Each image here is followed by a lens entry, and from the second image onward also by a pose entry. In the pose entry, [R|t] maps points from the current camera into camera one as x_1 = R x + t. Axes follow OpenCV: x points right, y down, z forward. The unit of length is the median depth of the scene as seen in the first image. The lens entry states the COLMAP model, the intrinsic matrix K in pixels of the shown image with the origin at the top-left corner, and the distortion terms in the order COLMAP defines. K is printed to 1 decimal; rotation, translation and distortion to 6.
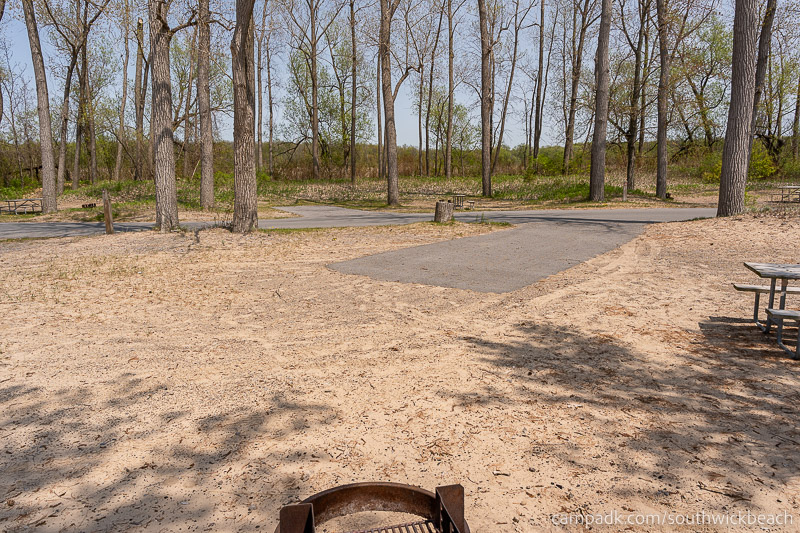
lens RADIAL K [[530.4, 0, 400.0], [0, 530.4, 266.5], [0, 0, 1]] dist [0.004129, 0.000626]
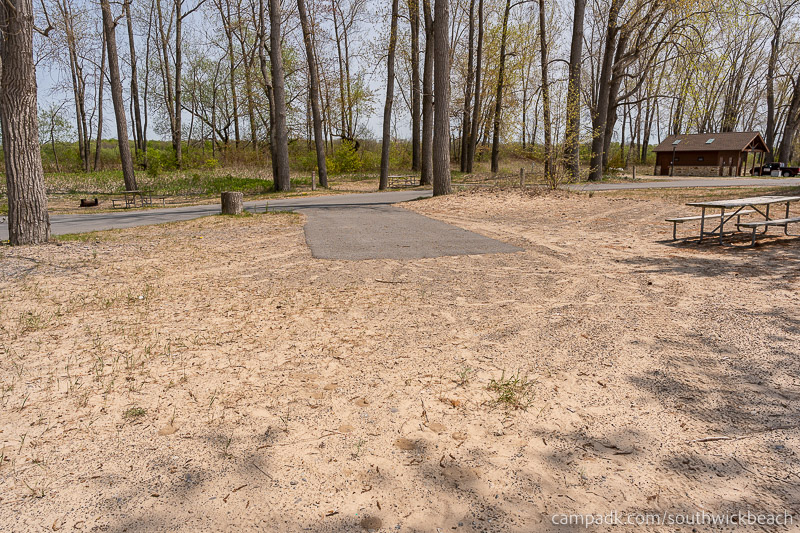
lens RADIAL K [[530.4, 0, 400.0], [0, 530.4, 266.5], [0, 0, 1]] dist [0.004129, 0.000626]
pose [[0.654419, -0.135299, 0.743929, -0.455645], [0.134365, 0.989011, 0.061673, -0.013965], [-0.744098, 0.059598, 0.665407, 0.208522]]
